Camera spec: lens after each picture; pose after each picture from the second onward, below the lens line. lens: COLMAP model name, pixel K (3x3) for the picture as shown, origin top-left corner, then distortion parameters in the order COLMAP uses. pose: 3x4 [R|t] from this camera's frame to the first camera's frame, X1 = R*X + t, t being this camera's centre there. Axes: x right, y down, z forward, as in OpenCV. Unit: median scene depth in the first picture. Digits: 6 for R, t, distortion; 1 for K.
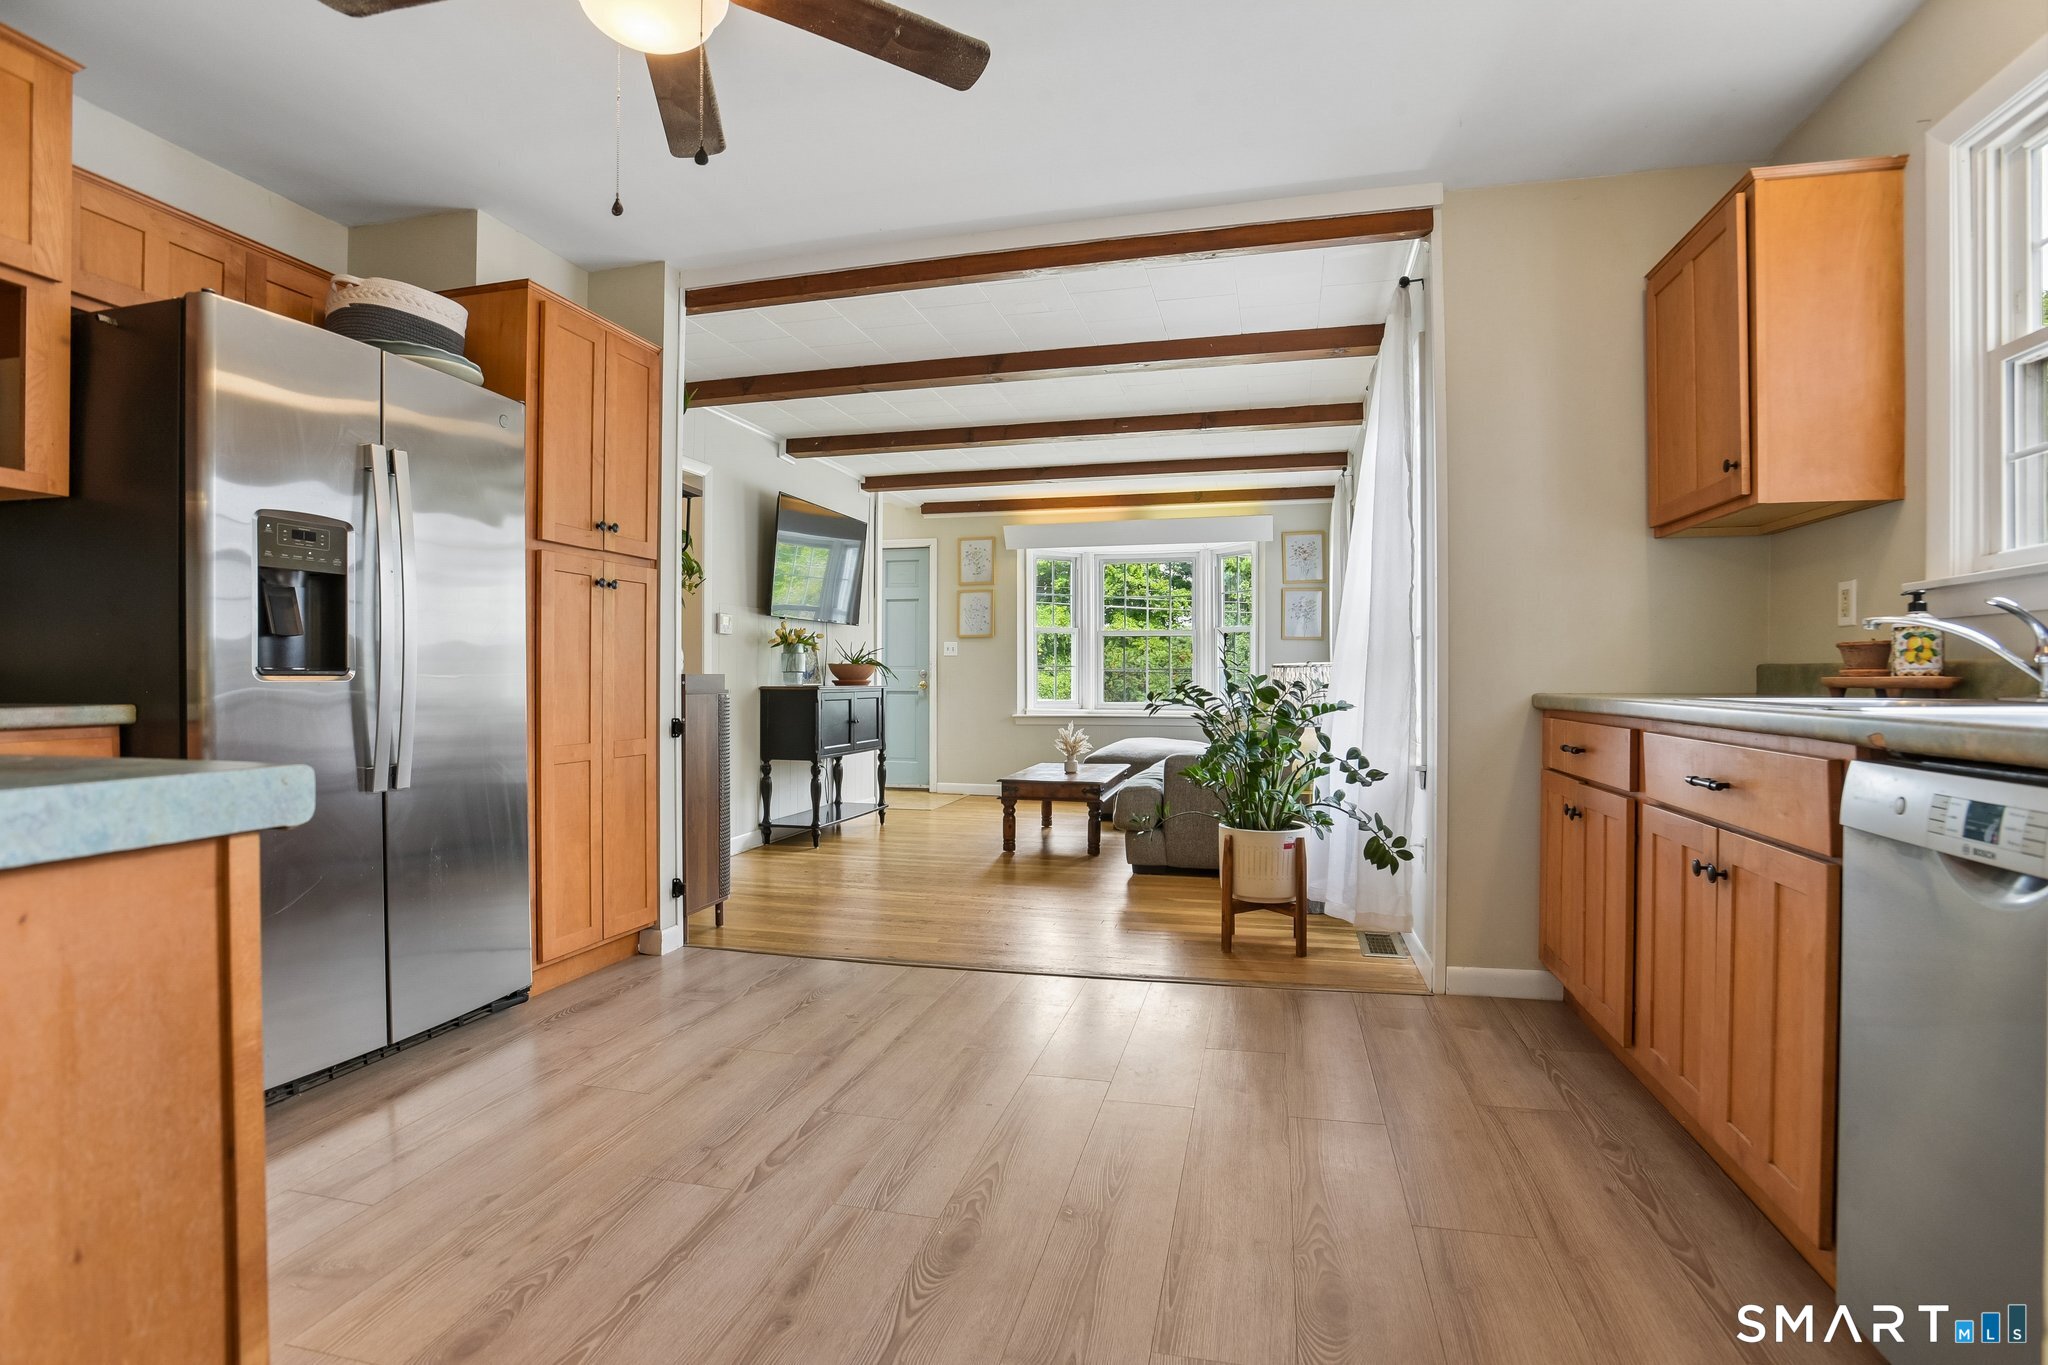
lens RADIAL K [[997.3, 0, 1026.7], [0, 997.3, 685.5], [0, 0, 1]] dist [-0.061166, 0.020375]
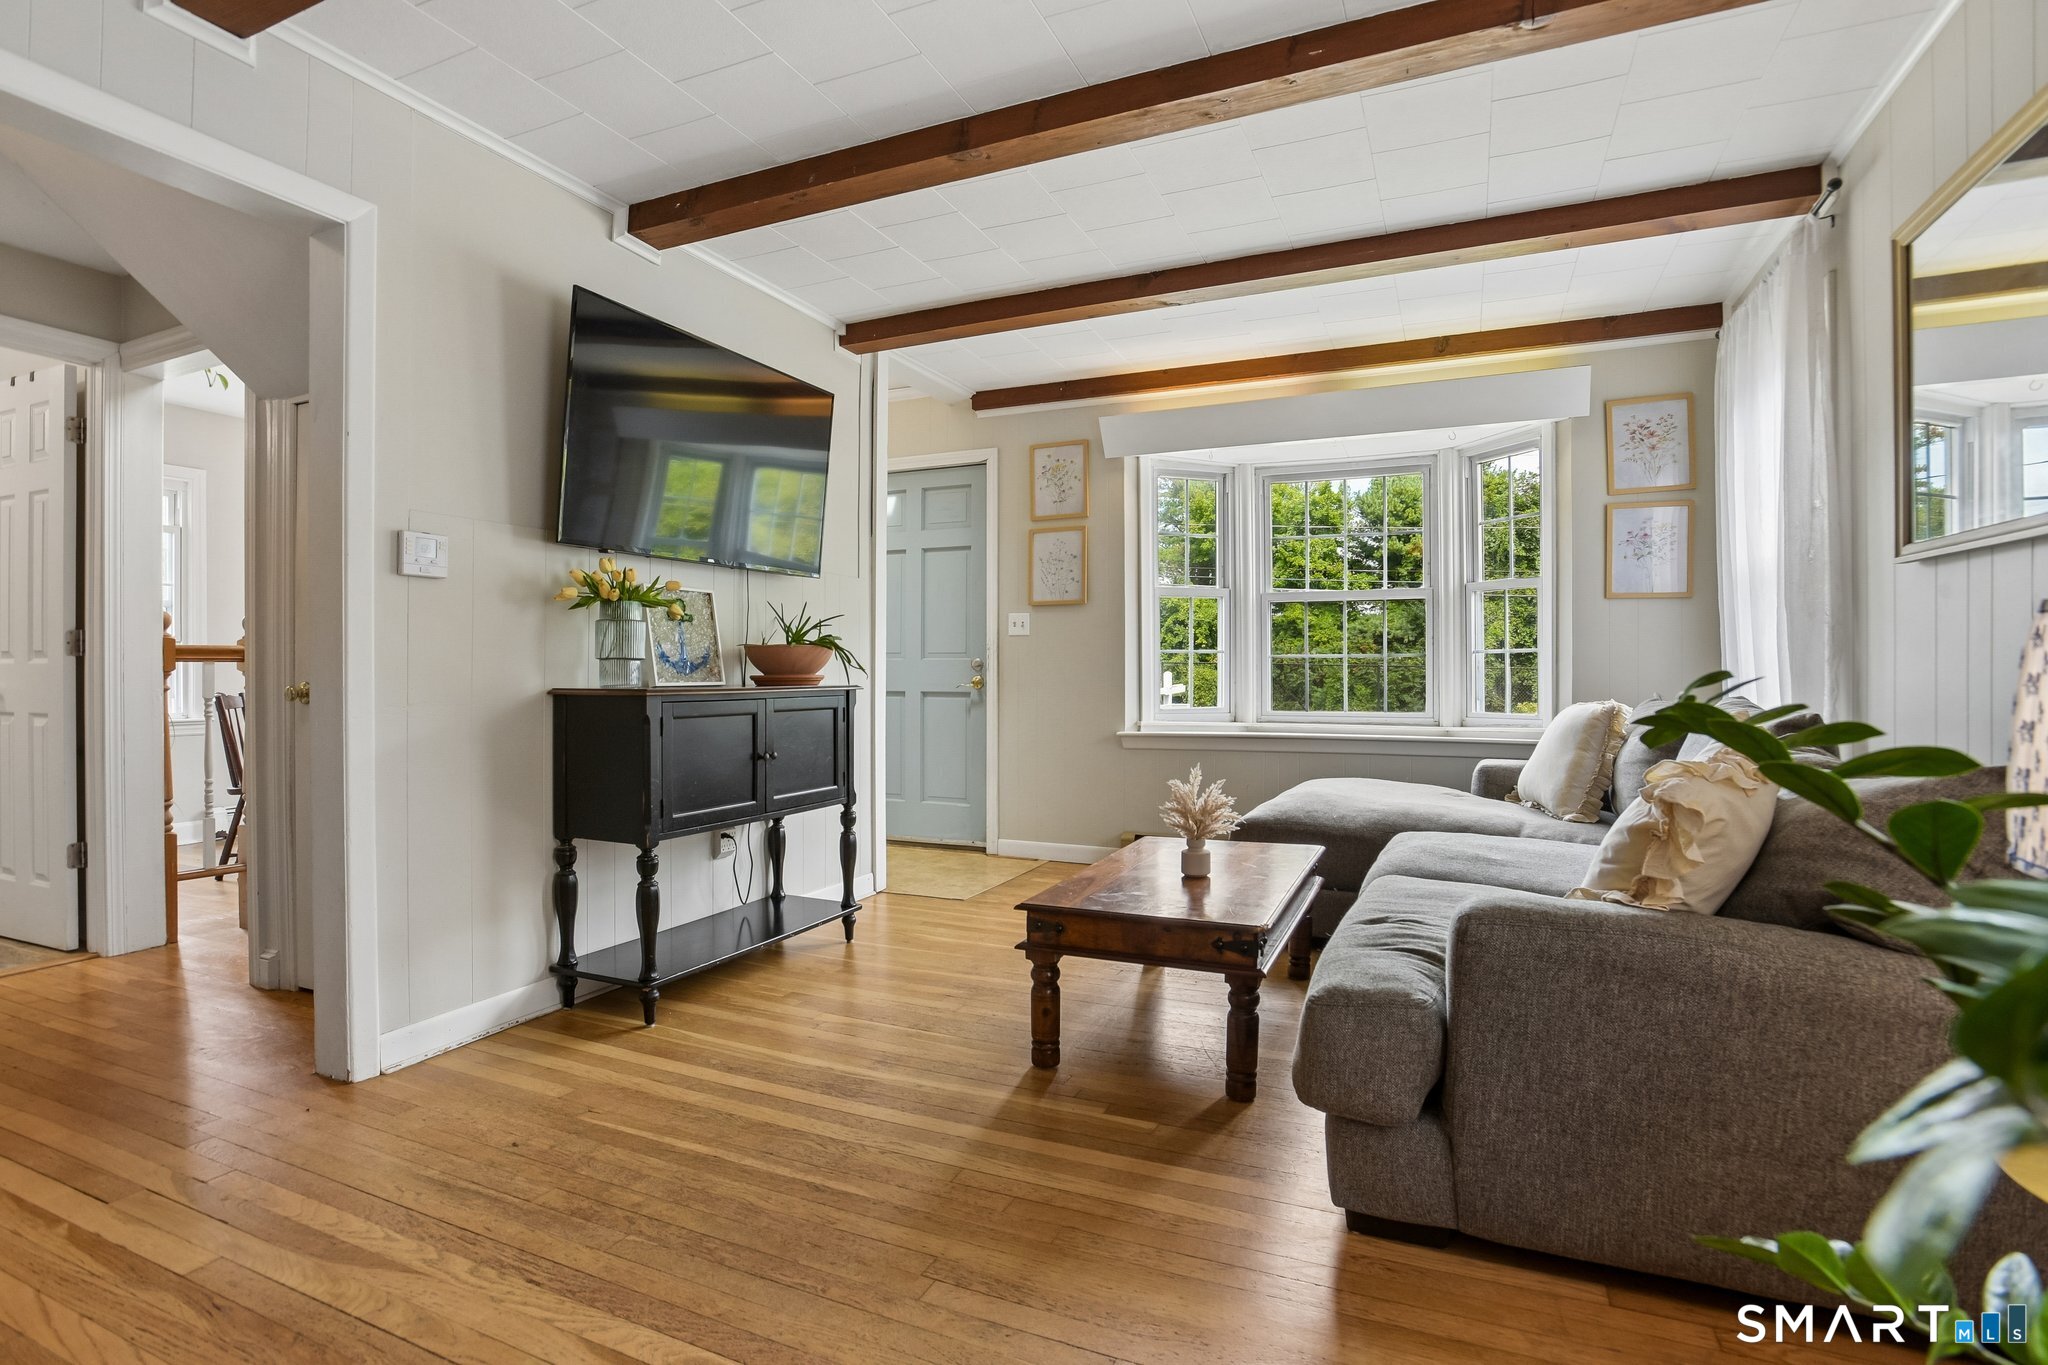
lens RADIAL K [[997.3, 0, 1025.5], [0, 997.3, 680.2], [0, 0, 1]] dist [-0.061166, 0.020375]
pose [[0.985920, -0.000799, -0.167214, 0.048262], [0.000927, 0.999999, 0.000683, -0.003530], [0.167214, -0.000828, 0.985920, 0.590451]]
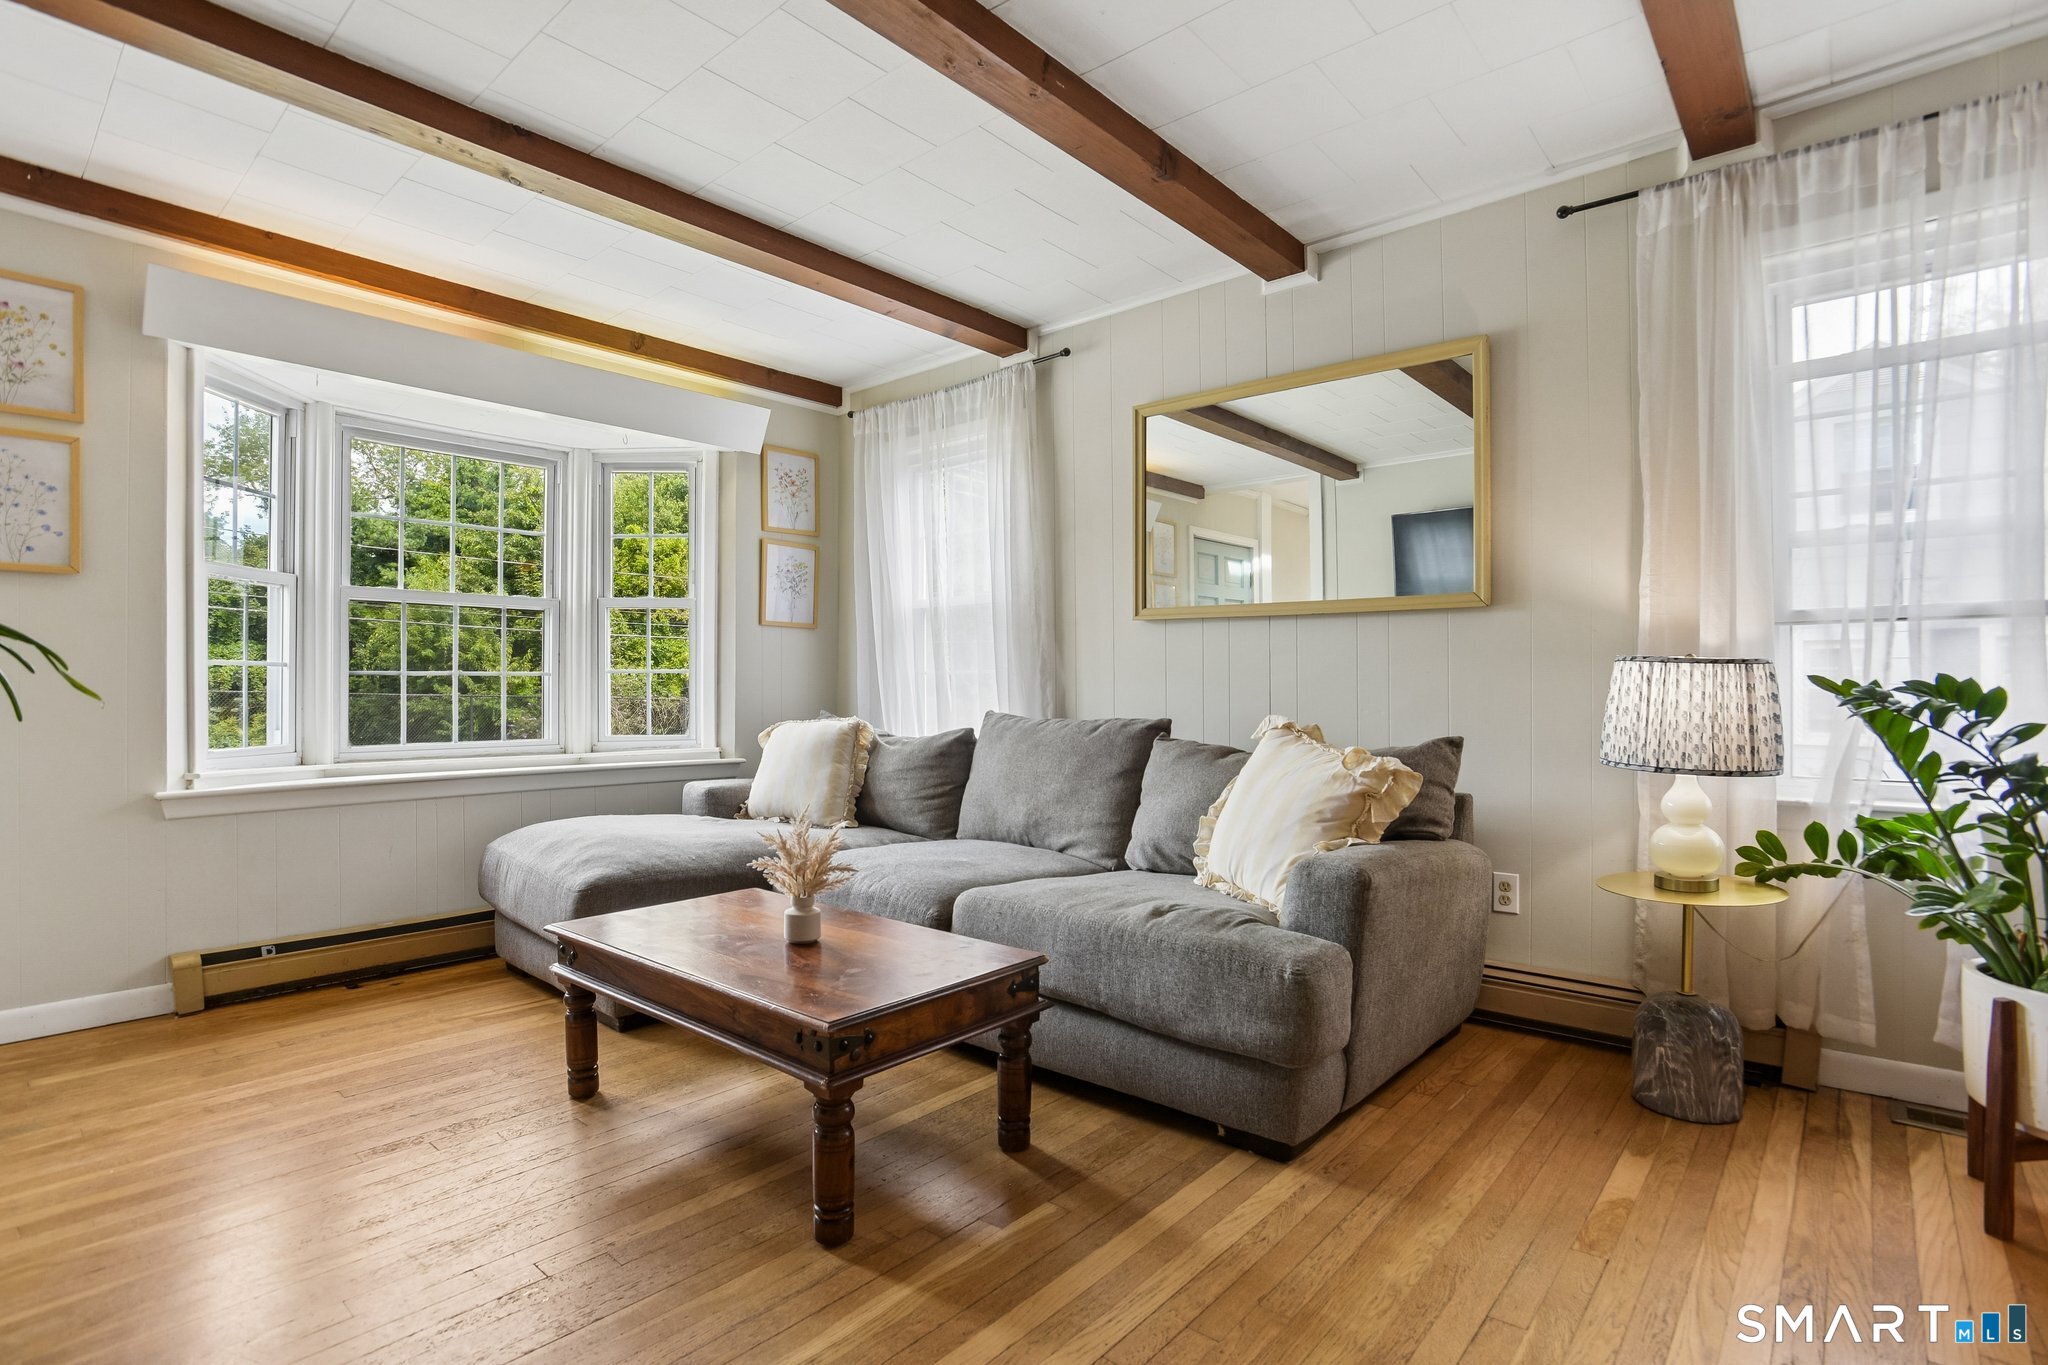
lens RADIAL K [[997.3, 0, 1015.5], [0, 997.3, 692.9], [0, 0, 1]] dist [-0.061166, 0.020375]
pose [[0.450529, -0.002876, 0.892757, -0.277943], [0.010101, 0.999947, -0.001876, -0.004848], [-0.892705, 0.009863, 0.450534, 0.839310]]
